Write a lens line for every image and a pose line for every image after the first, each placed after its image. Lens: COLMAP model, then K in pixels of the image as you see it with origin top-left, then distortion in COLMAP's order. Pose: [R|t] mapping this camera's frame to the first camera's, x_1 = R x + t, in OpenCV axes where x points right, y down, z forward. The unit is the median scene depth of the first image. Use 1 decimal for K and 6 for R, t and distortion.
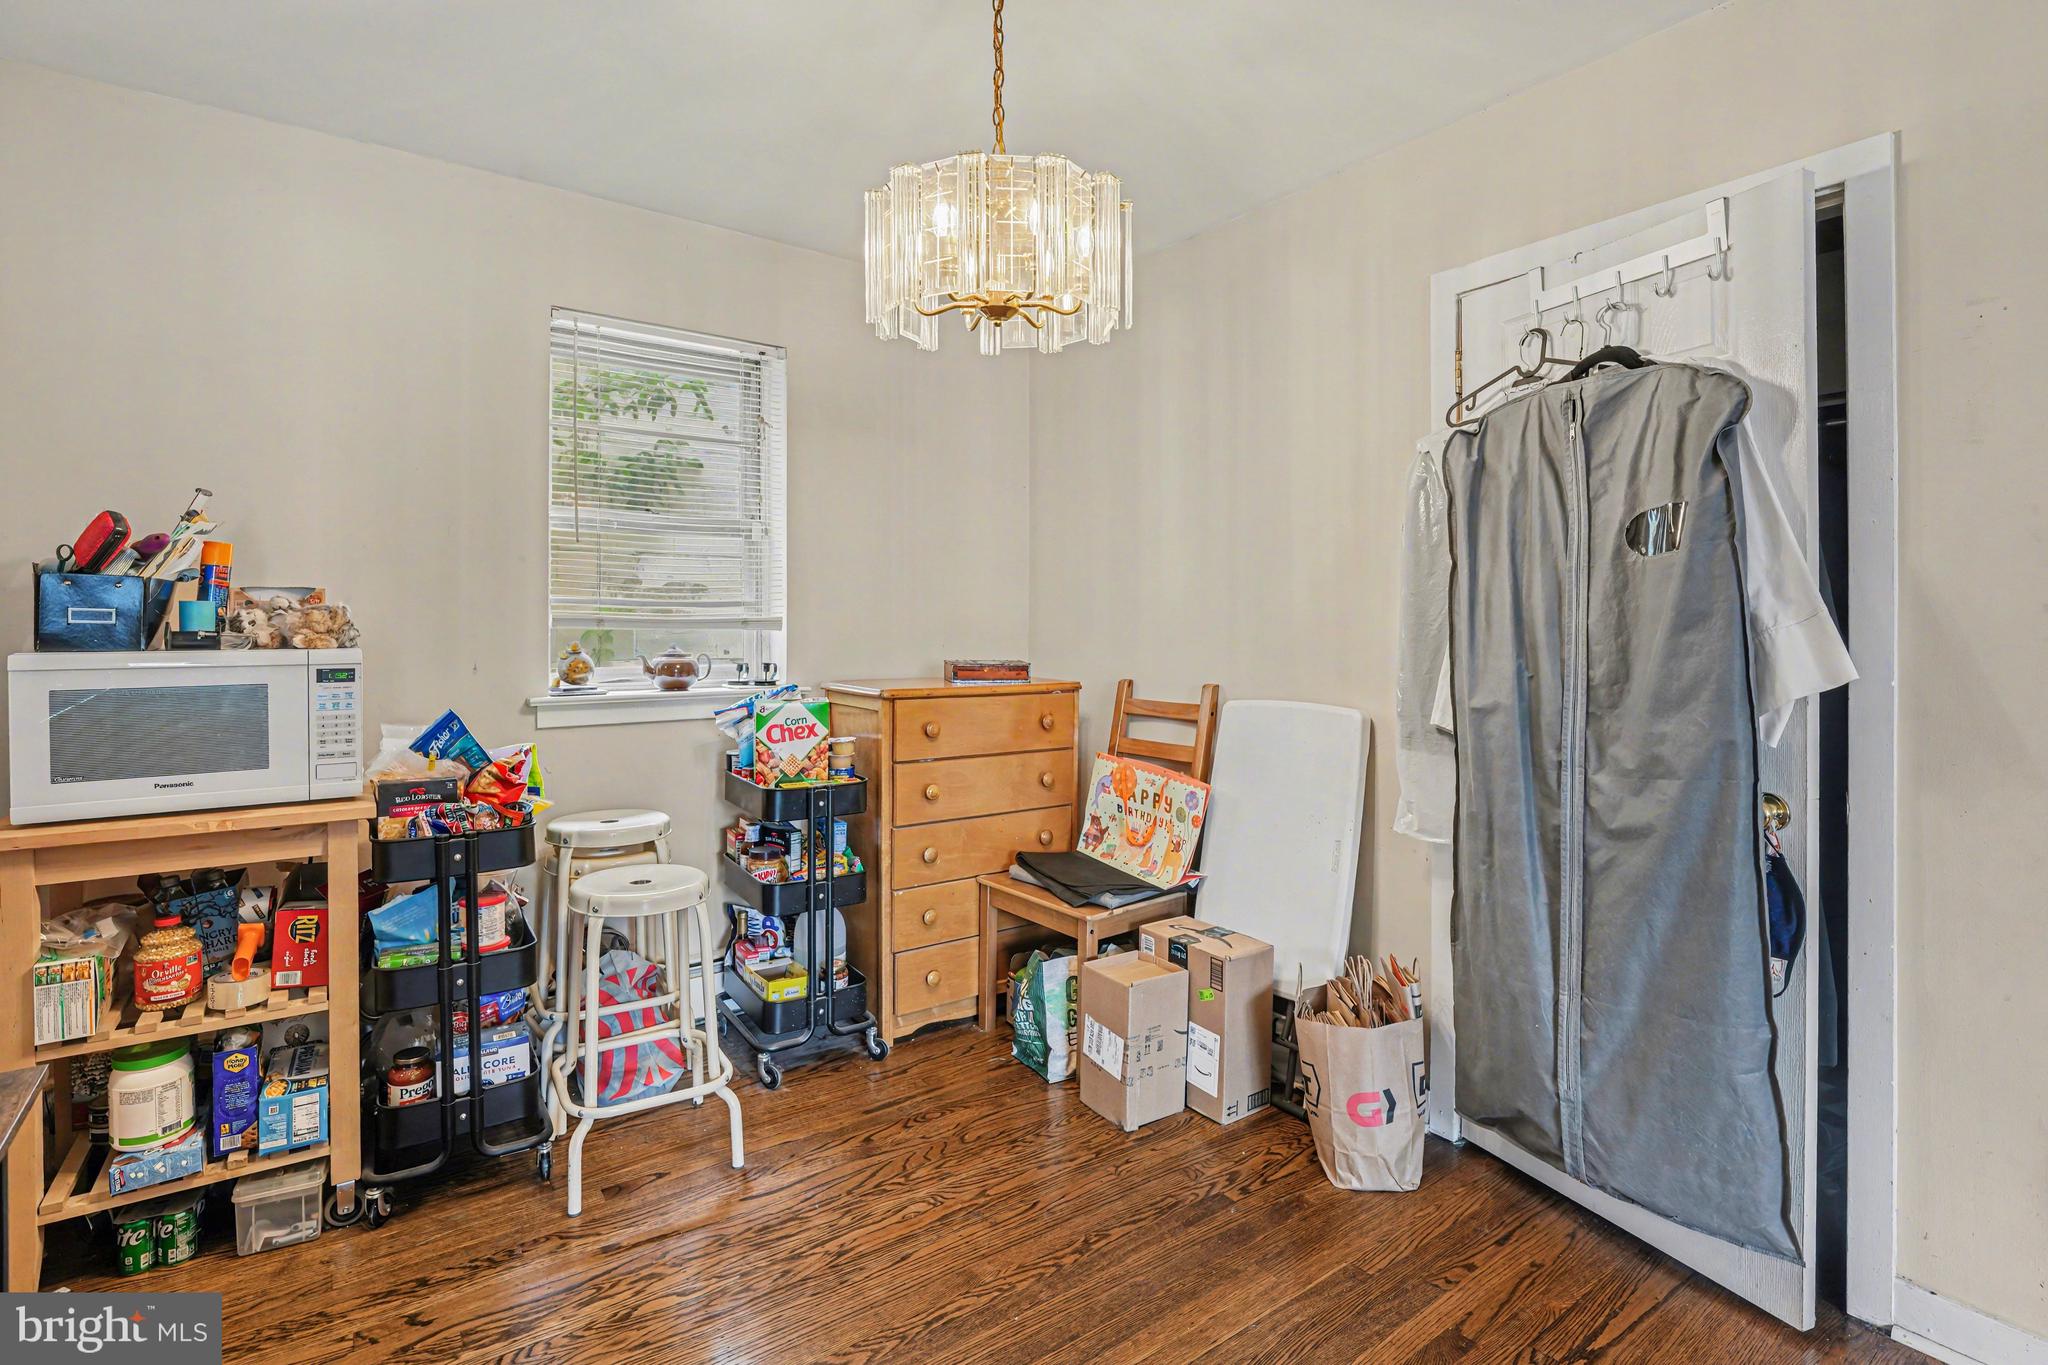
lens RADIAL K [[983.8, 0, 1030.6], [0, 983.8, 636.6], [0, 0, 1]] dist [-0.008226, -0.000641]
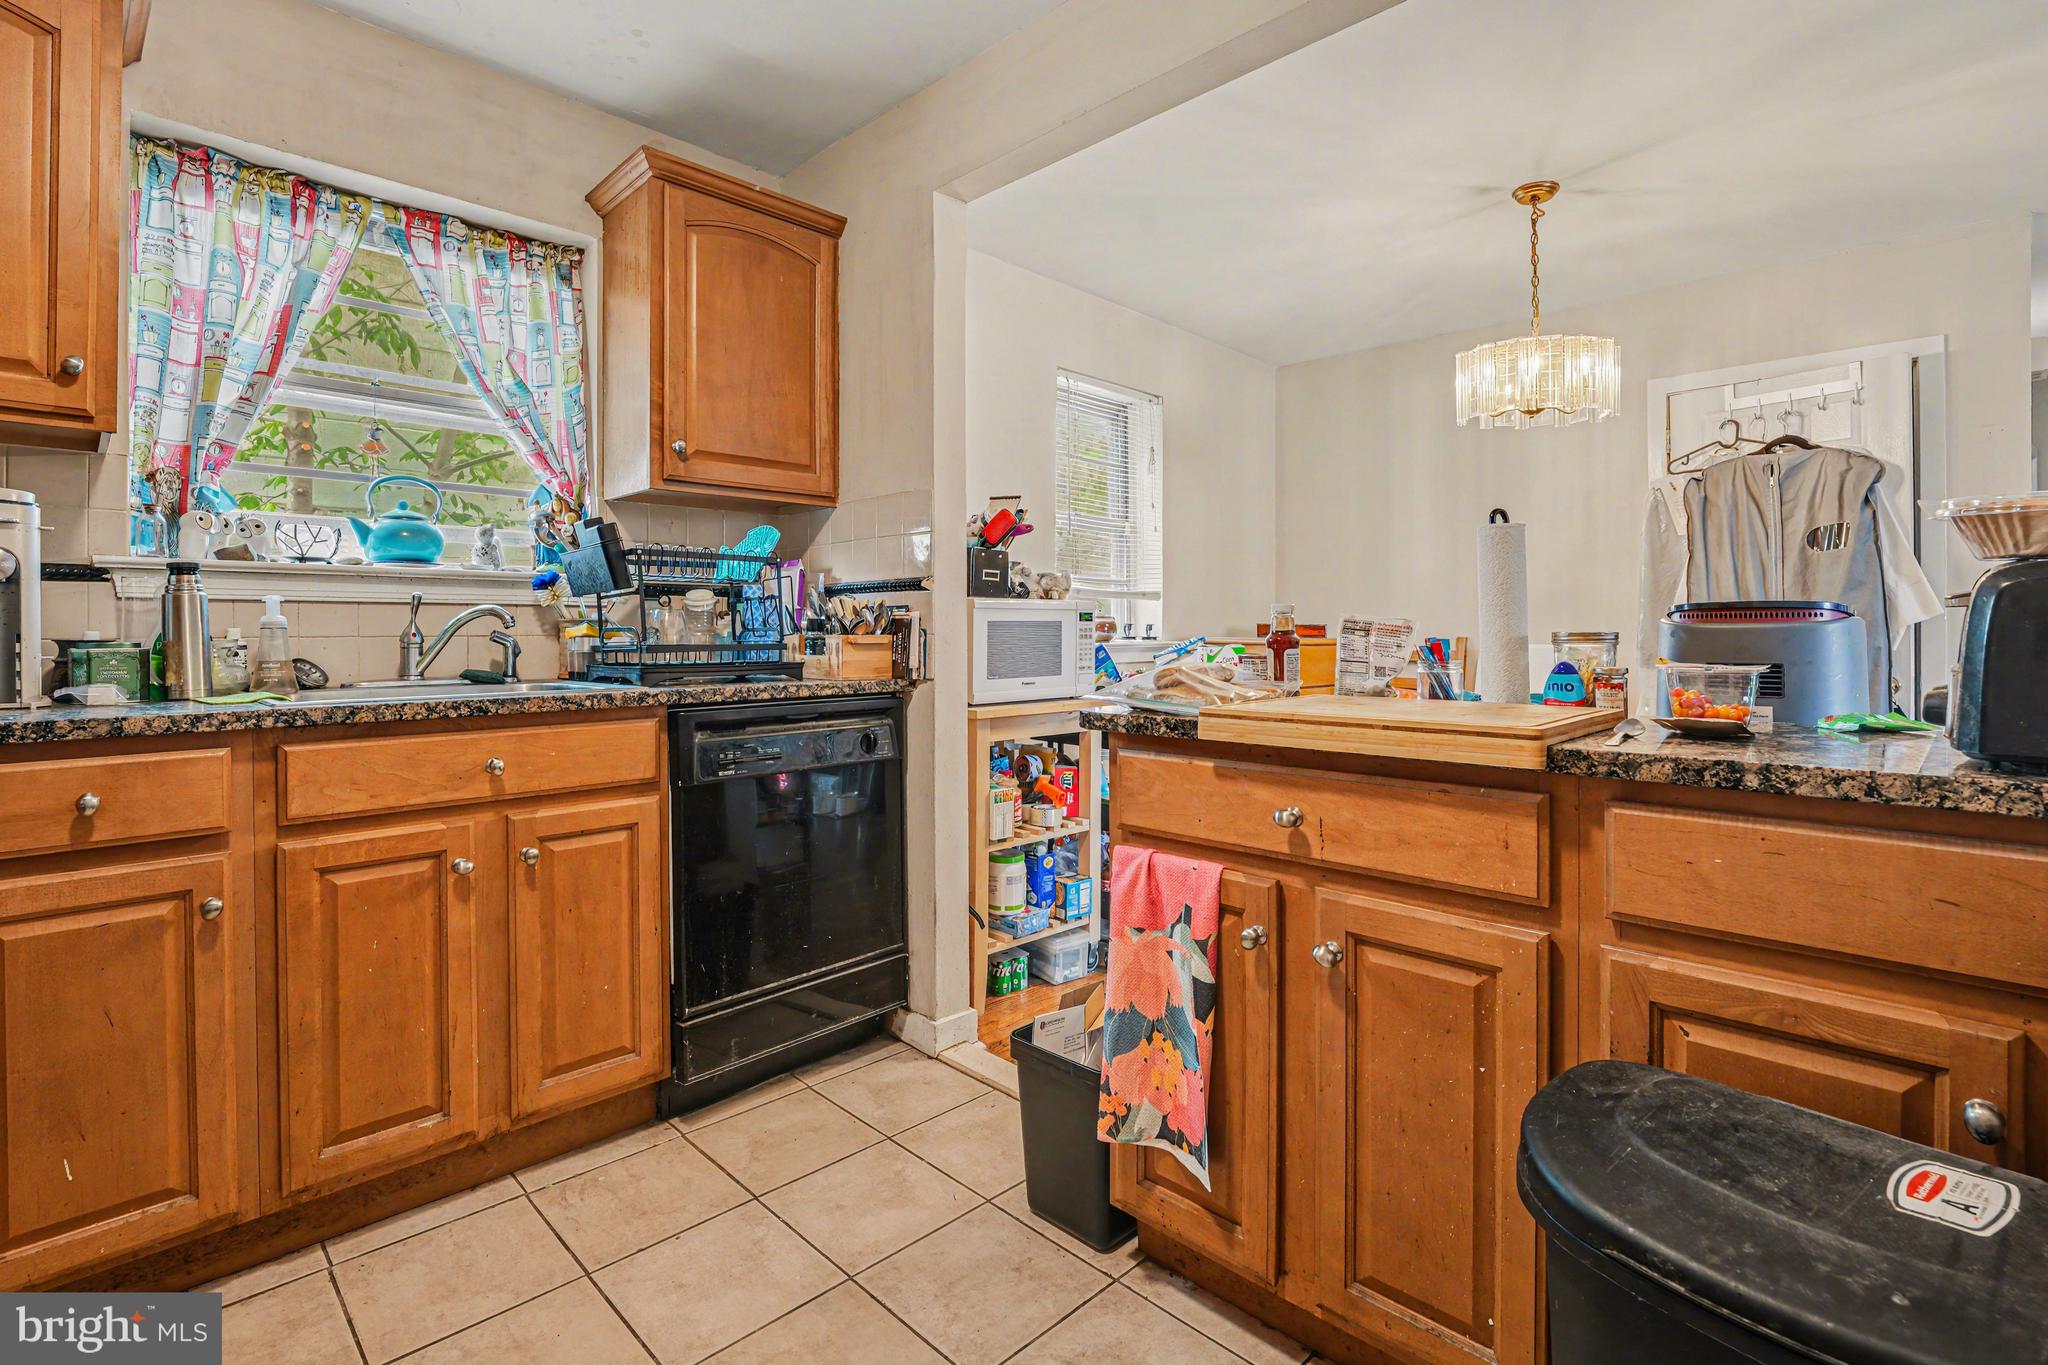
lens RADIAL K [[963.1, 0, 1025.6], [0, 963.1, 630.6], [0, 0, 1]] dist [-0.012162, -0.000244]
pose [[0.987783, -0.000388, 0.155835, -0.834414], [0.001543, 0.999972, -0.007290, 0.057481], [-0.155828, 0.007442, 0.987756, -0.401097]]
